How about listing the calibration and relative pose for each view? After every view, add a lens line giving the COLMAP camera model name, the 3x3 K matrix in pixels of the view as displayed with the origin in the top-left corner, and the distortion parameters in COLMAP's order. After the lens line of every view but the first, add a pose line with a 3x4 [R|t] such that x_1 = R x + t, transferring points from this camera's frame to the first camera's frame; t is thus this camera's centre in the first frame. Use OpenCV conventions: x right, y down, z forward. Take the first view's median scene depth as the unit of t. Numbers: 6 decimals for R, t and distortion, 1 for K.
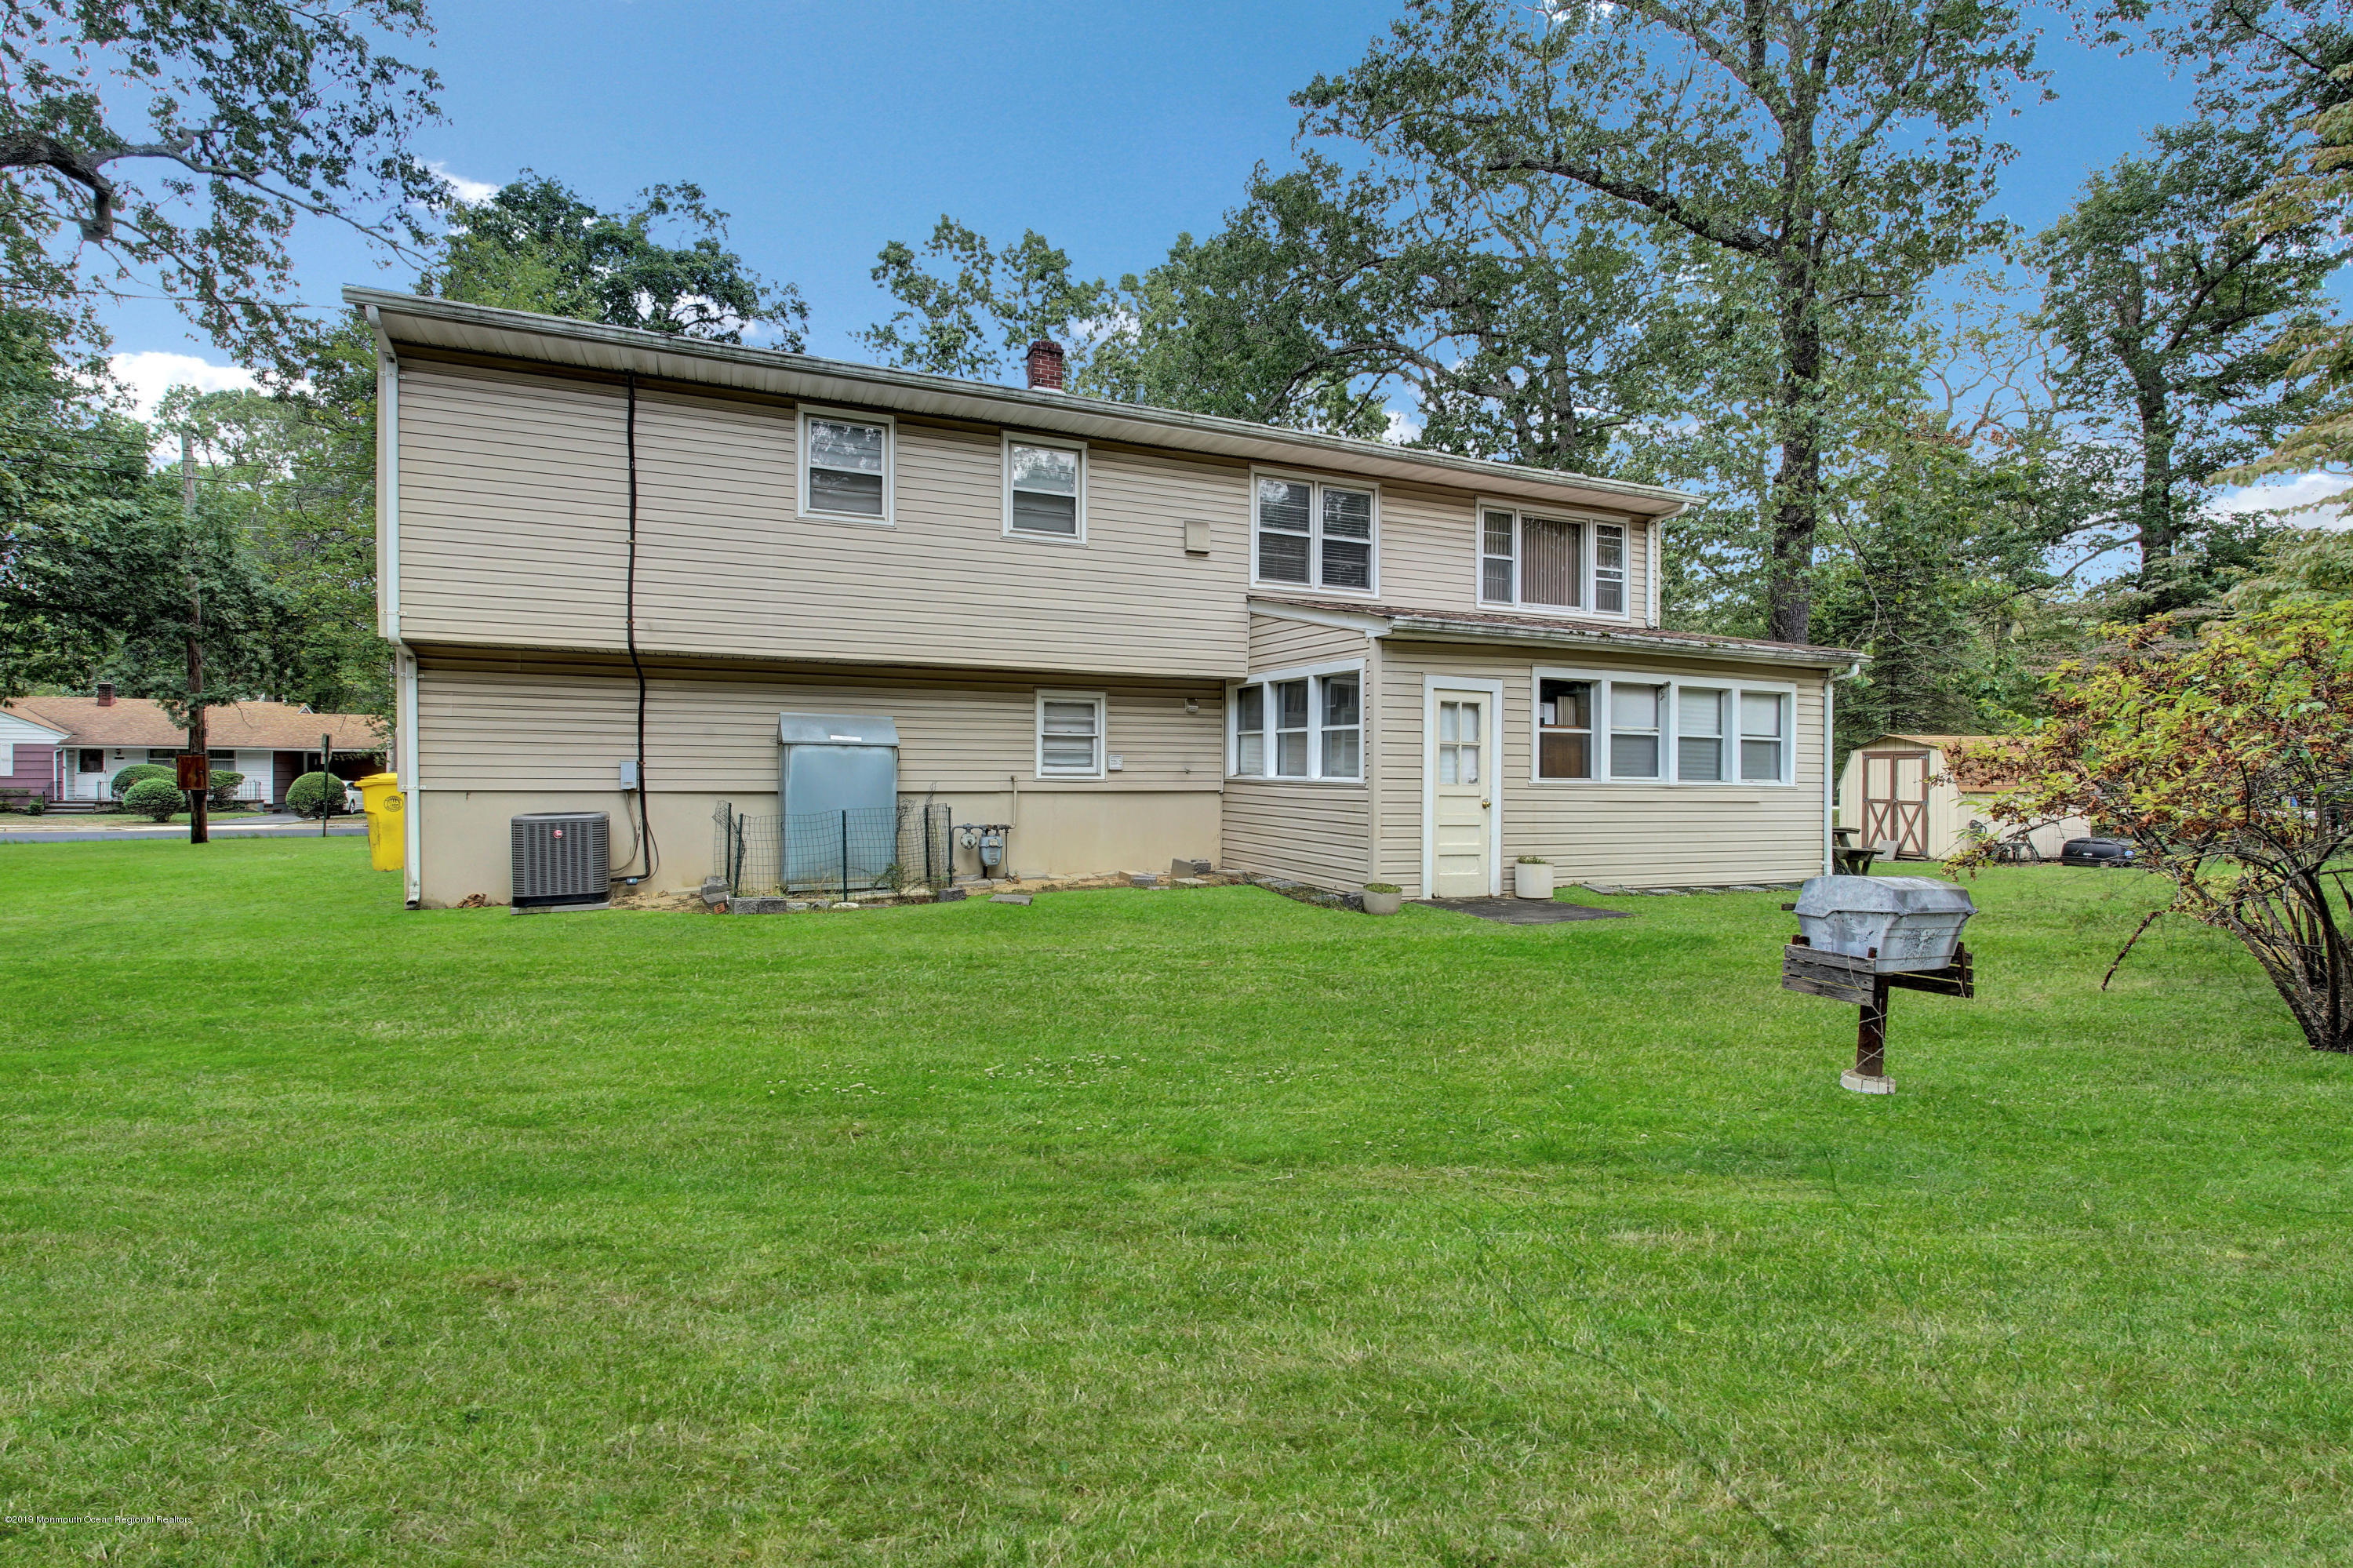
lens RADIAL K [[1079.7, 0, 1176.5], [0, 1079.7, 784.0], [0, 0, 1]] dist [0.003210, 0.001409]
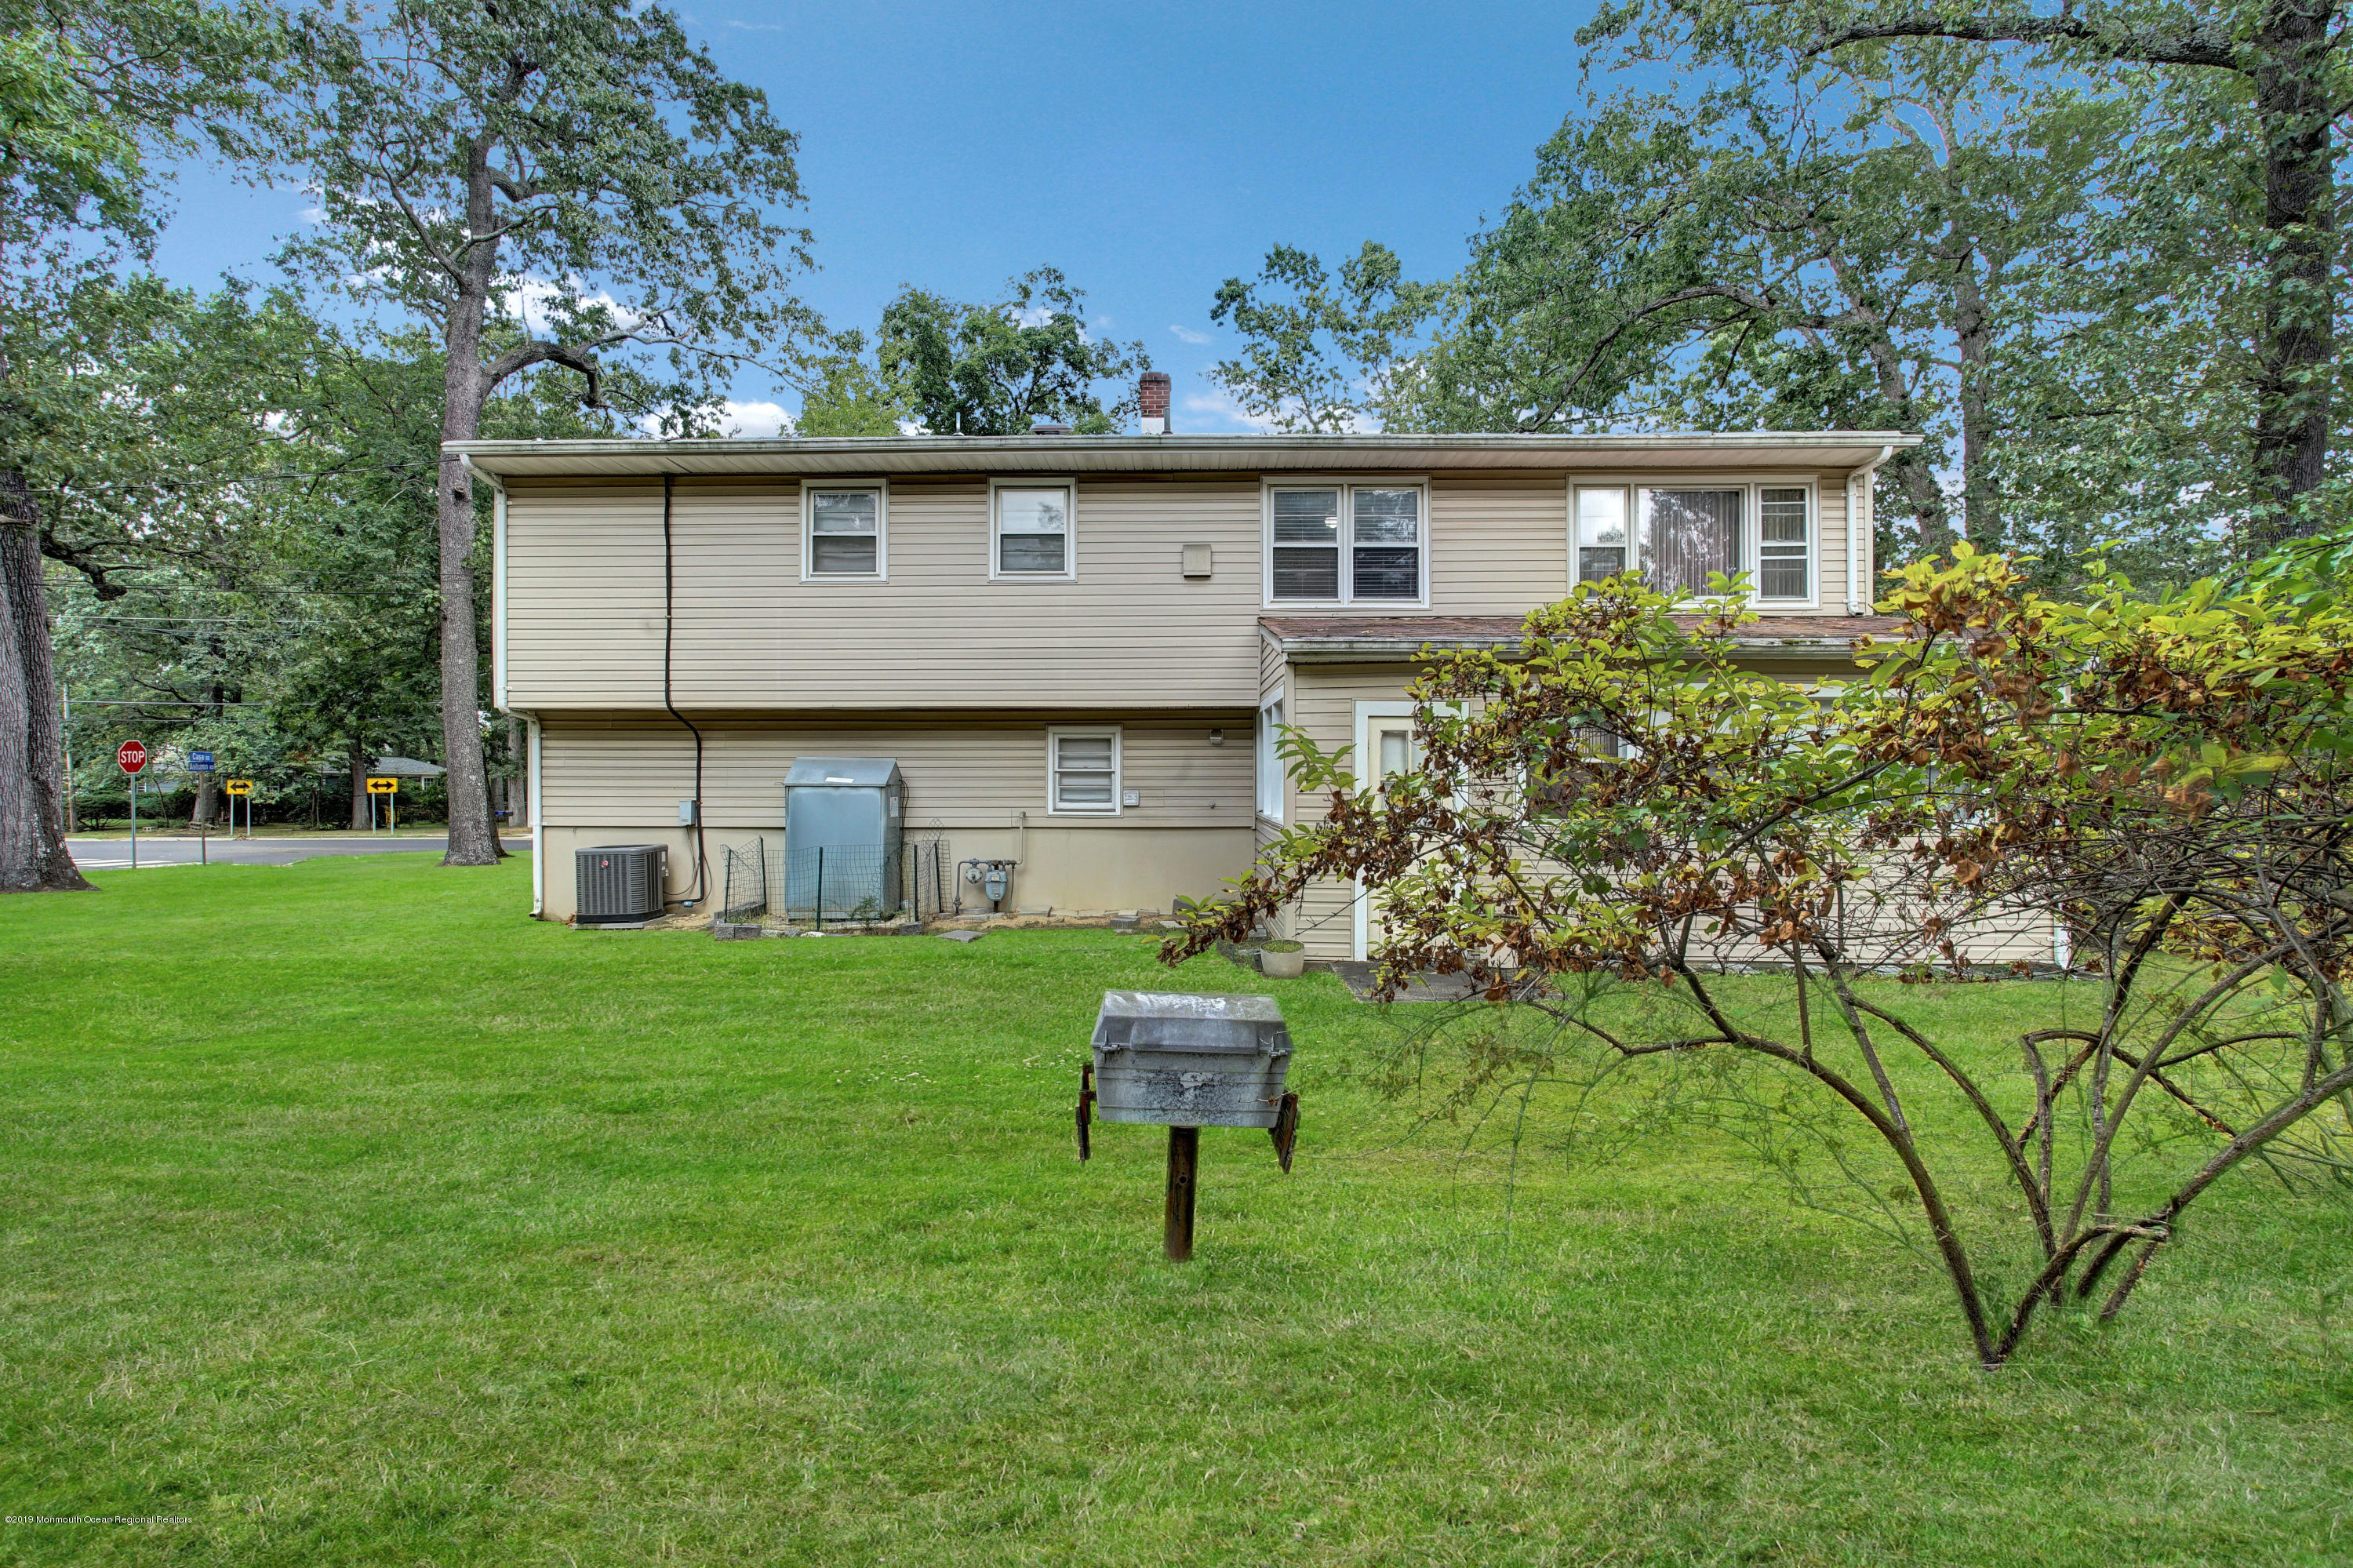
lens RADIAL K [[1077.8, 0, 1176.5], [0, 1077.8, 784.0], [0, 0, 1]] dist [0.000498, 0.001016]
pose [[0.906665, -0.006219, -0.421806, 0.418900], [0.002448, 0.999952, -0.009481, -0.024599], [0.421844, 0.007564, 0.906637, 0.142226]]
